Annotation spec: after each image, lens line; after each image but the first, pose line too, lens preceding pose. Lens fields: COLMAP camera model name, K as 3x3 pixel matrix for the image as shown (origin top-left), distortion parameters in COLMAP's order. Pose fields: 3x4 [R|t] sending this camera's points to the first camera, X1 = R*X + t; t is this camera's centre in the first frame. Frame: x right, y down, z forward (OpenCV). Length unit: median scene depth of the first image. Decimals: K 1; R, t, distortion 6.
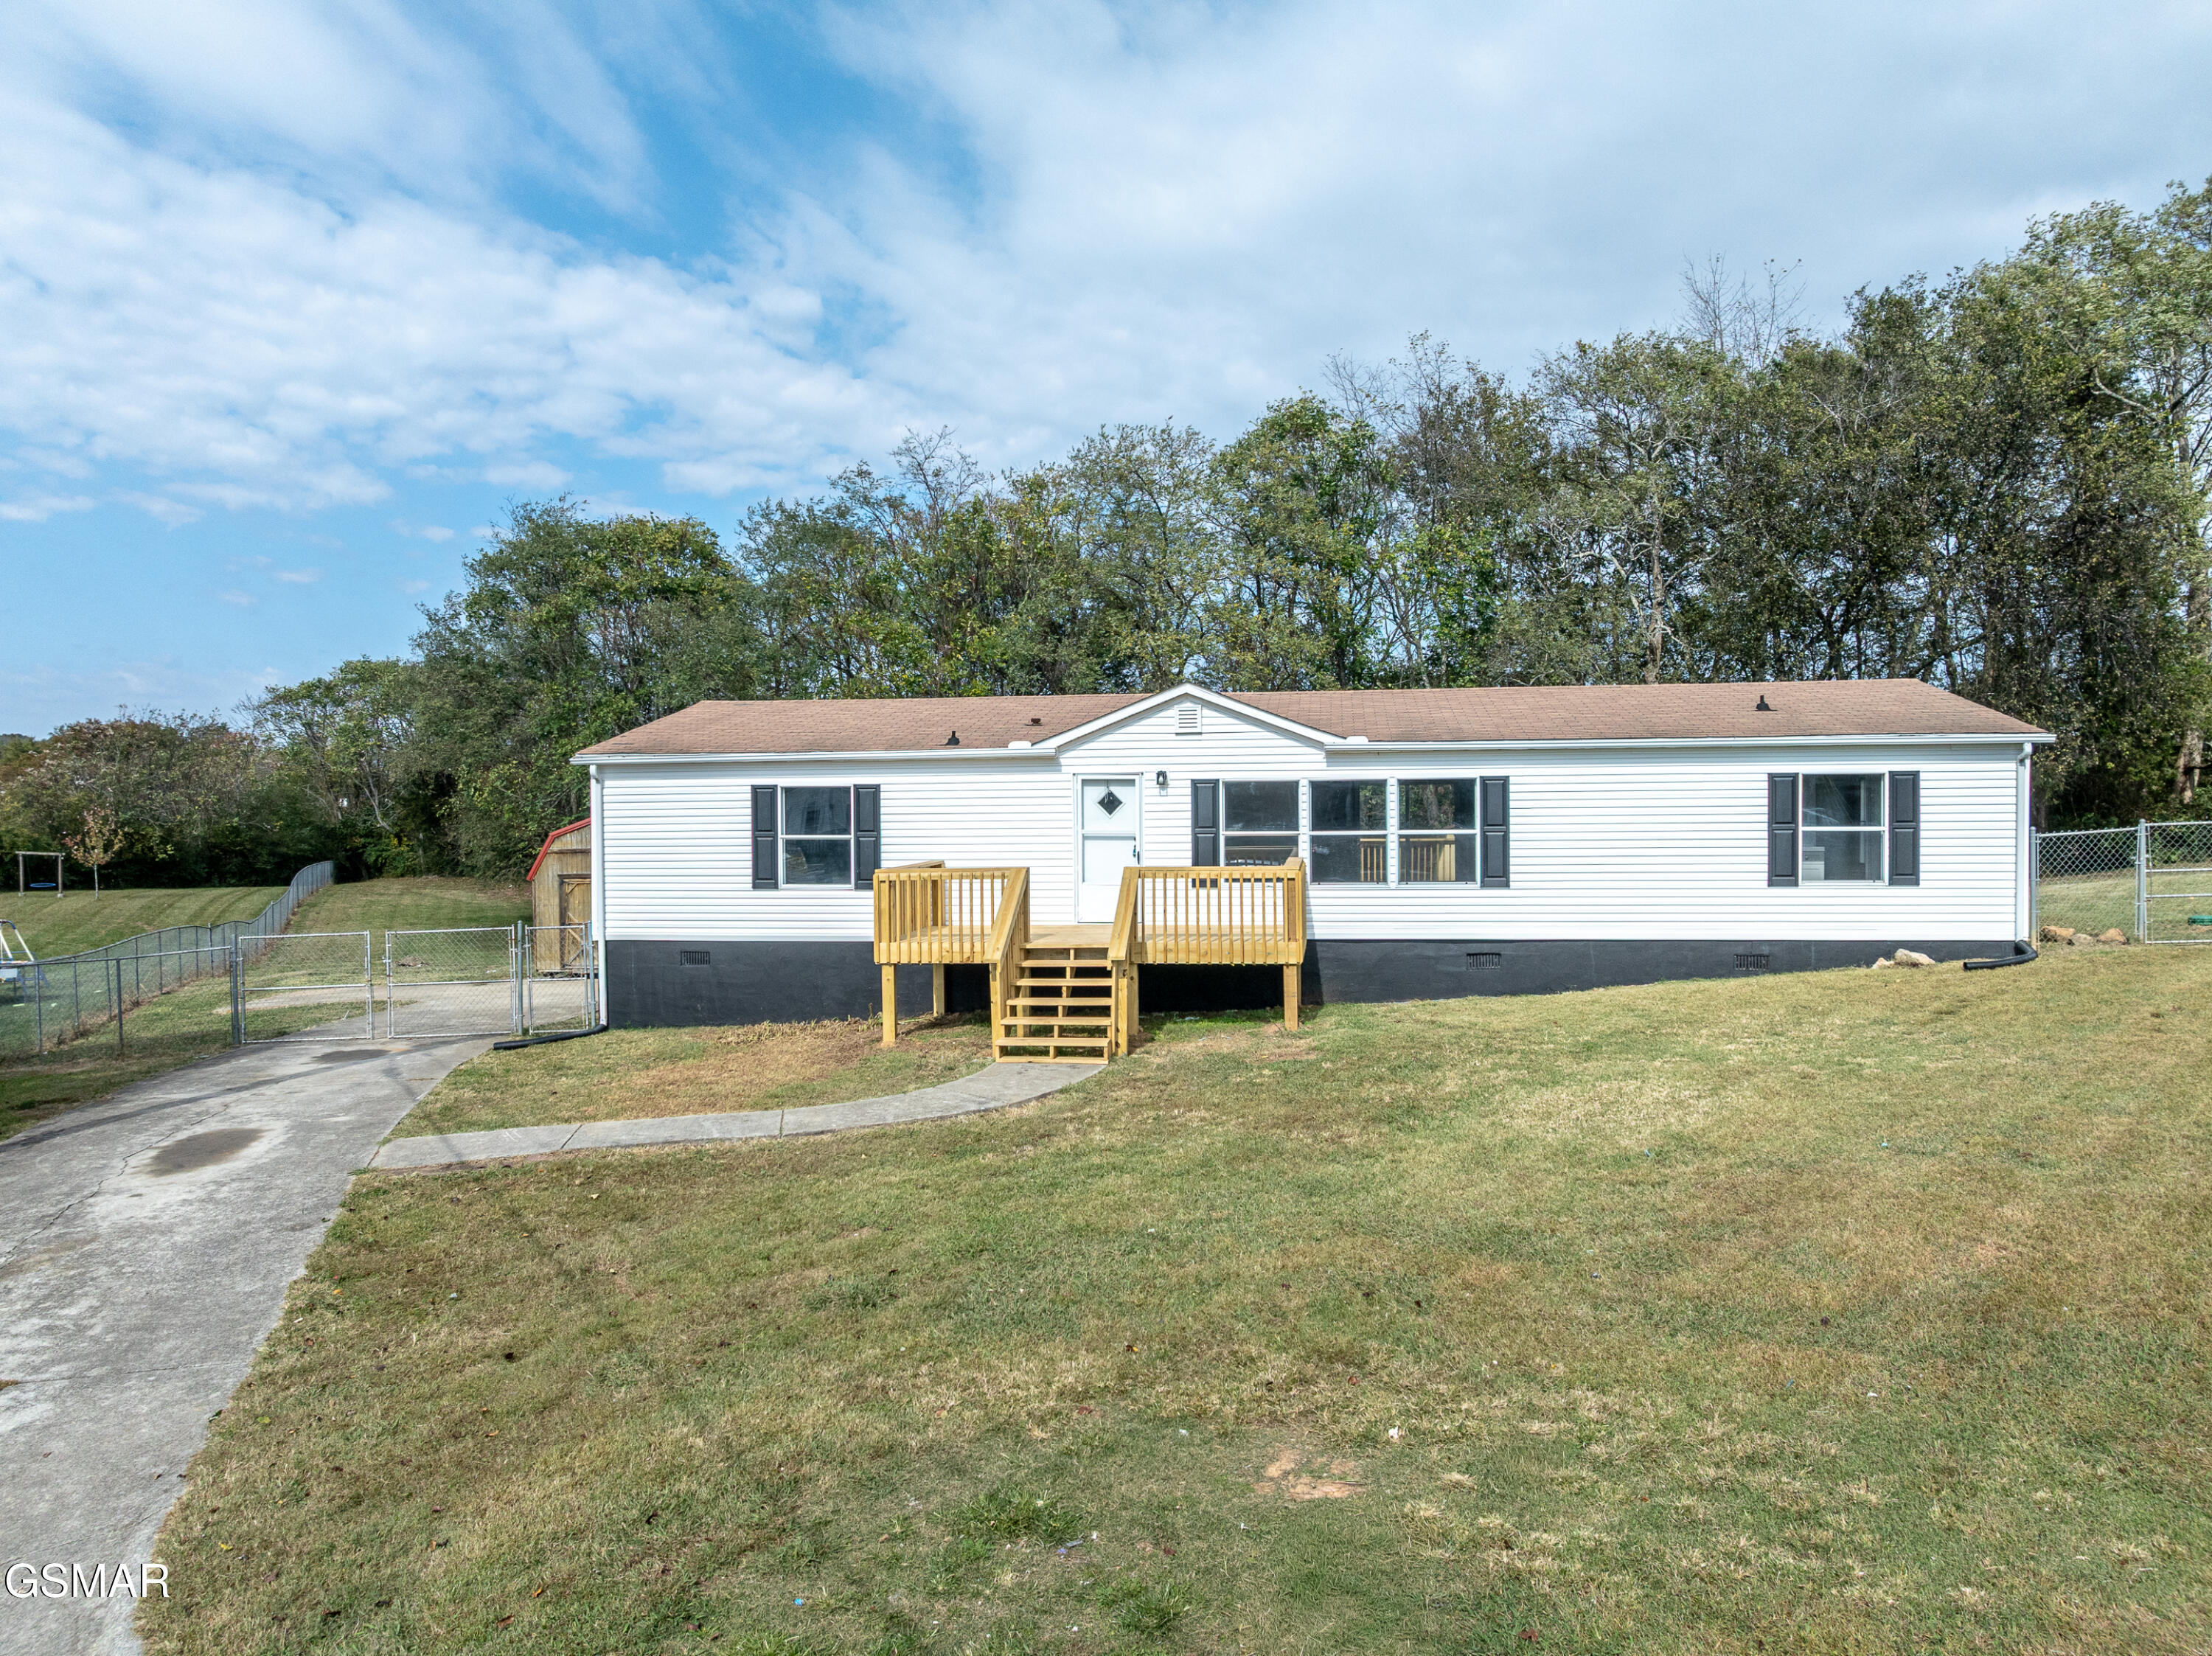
lens RADIAL K [[1564.9, 0, 1101.9], [0, 1564.9, 793.6], [0, 0, 1]] dist [-0.050963, 0.036449]
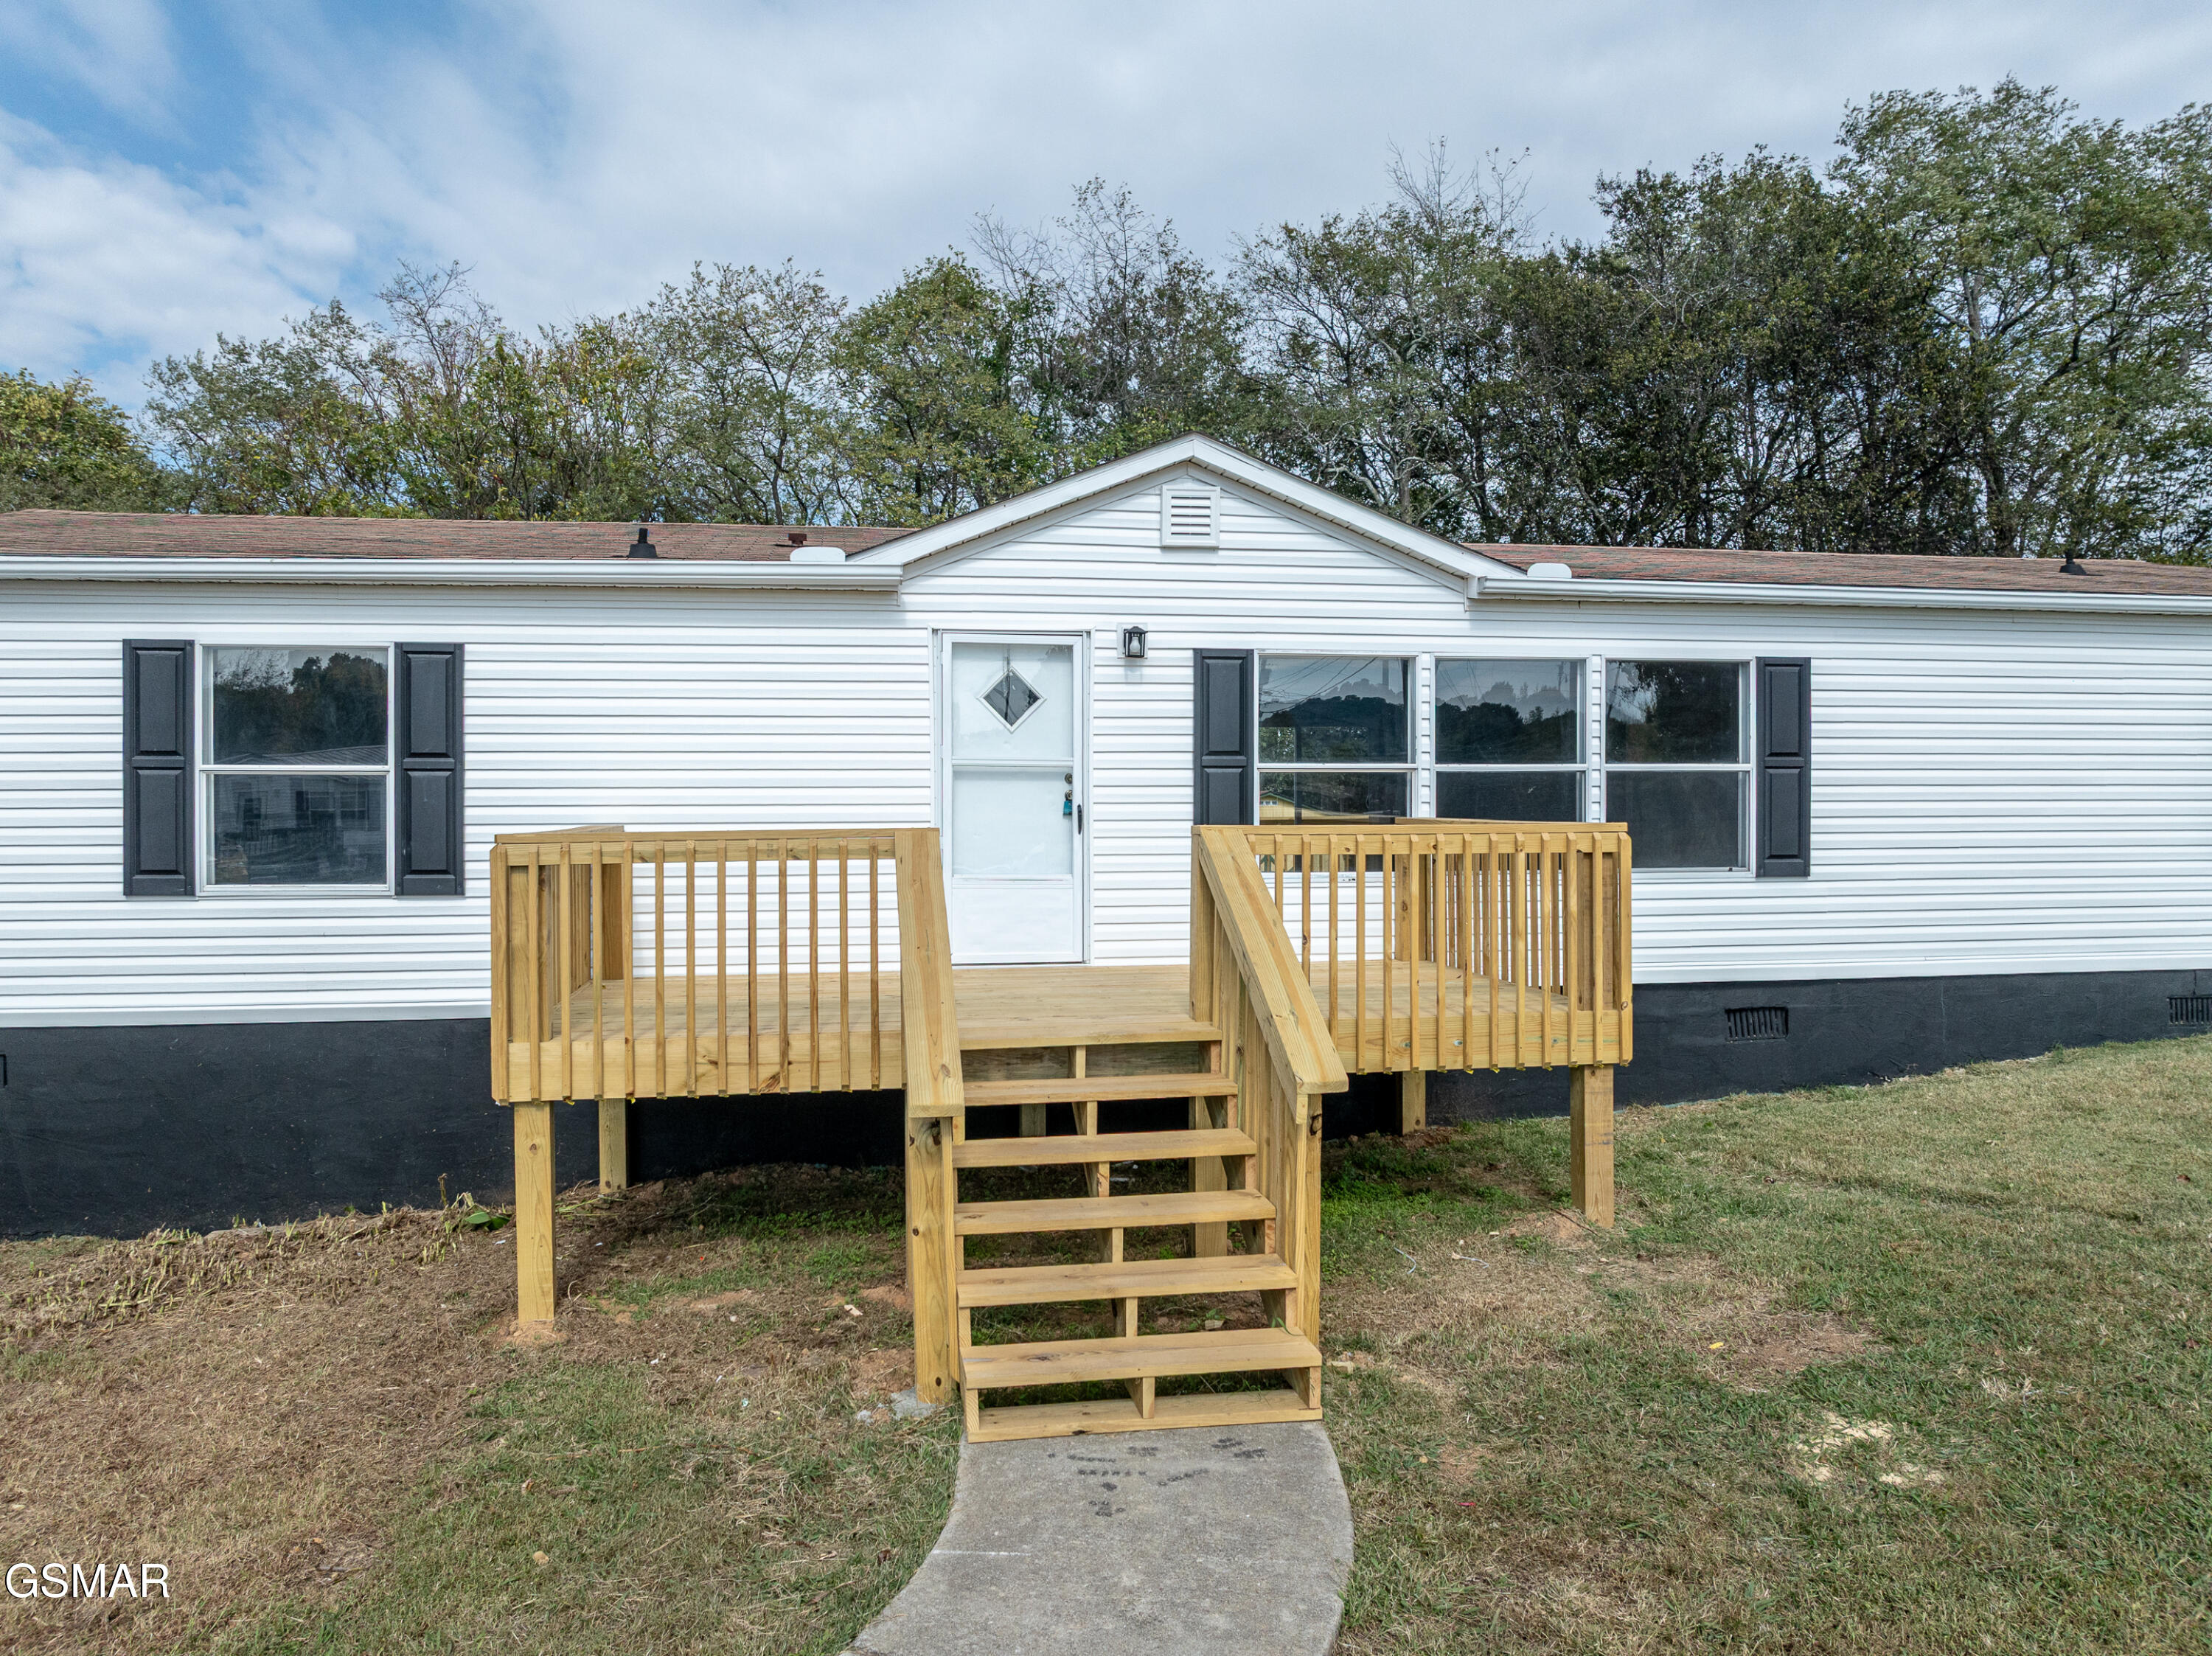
lens RADIAL K [[1518.6, 0, 1033.7], [0, 1518.6, 823.9], [0, 0, 1]] dist [-0.034455, -0.000578]
pose [[0.955155, 0.004049, 0.296079, -0.119943], [-0.007284, 0.999925, 0.009822, 0.038652], [-0.296017, -0.011538, 0.955113, 0.588795]]
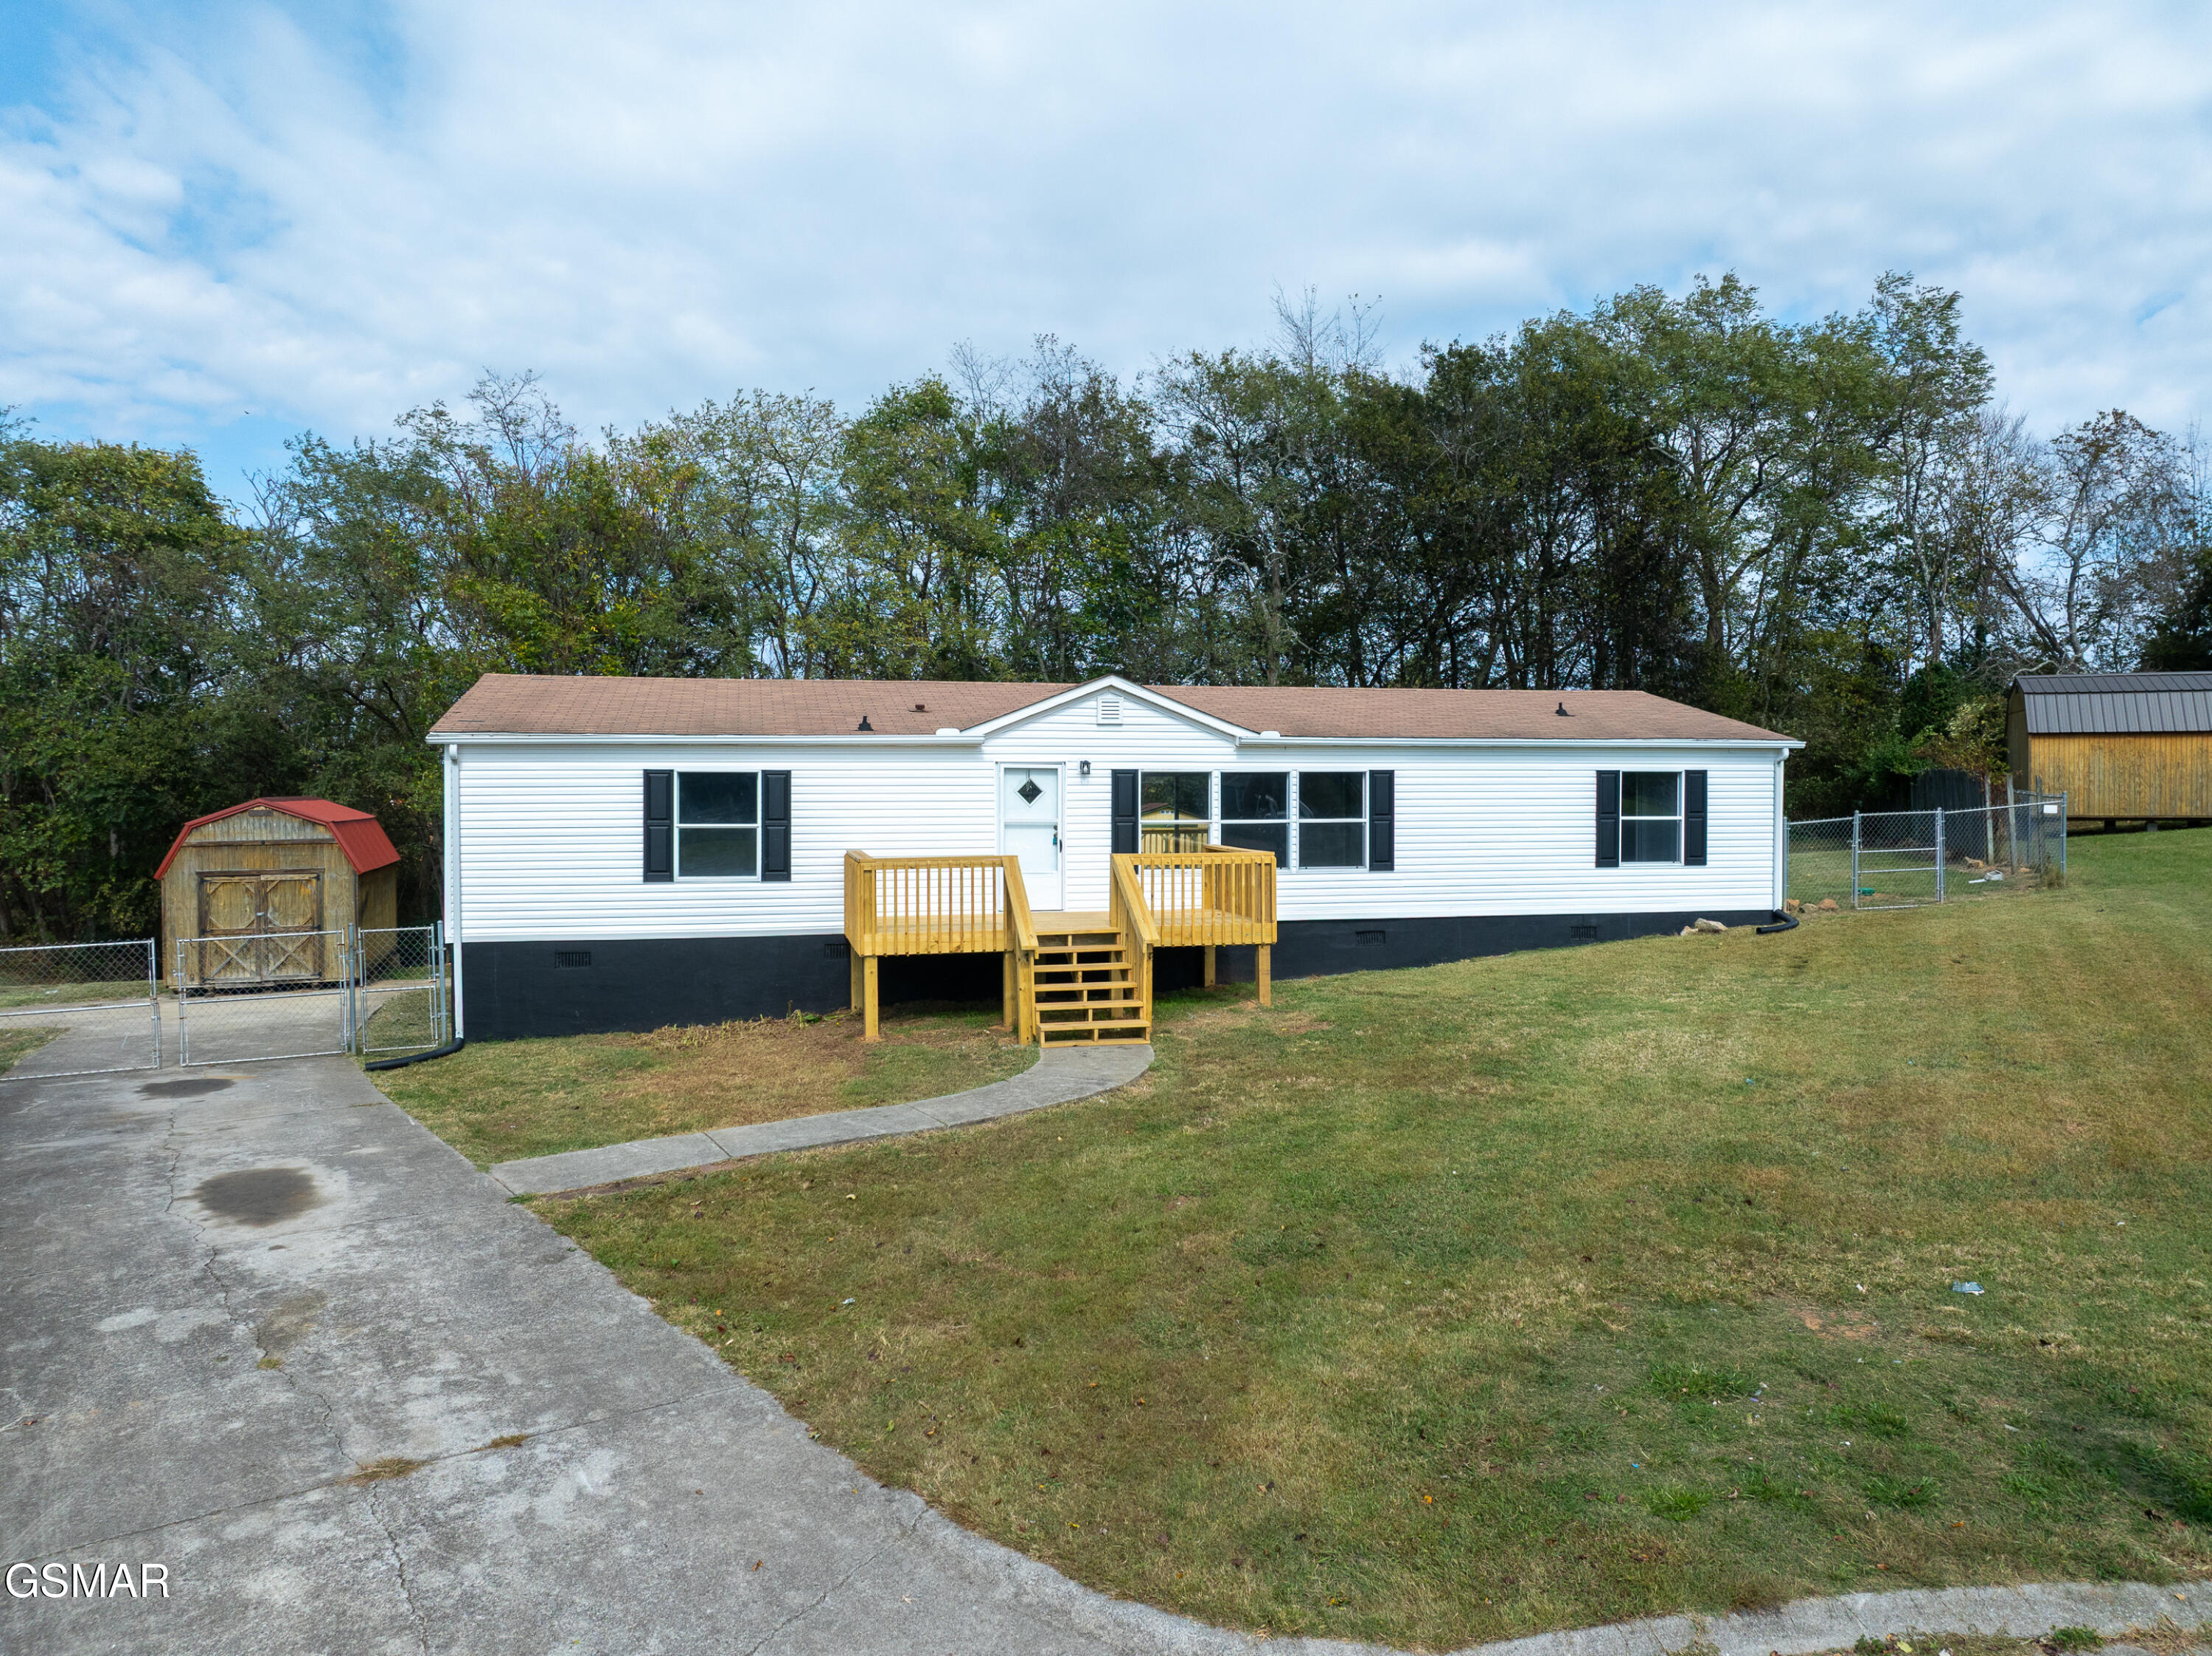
lens RADIAL K [[1644.7, 0, 1106.0], [0, 1644.7, 828.0], [0, 0, 1]] dist [-0.030514, 0.004647]
pose [[0.923376, -0.001116, 0.383896, -0.361984], [-0.009490, 0.999624, 0.025731, 0.001841], [-0.383780, -0.027403, 0.923018, 0.004357]]
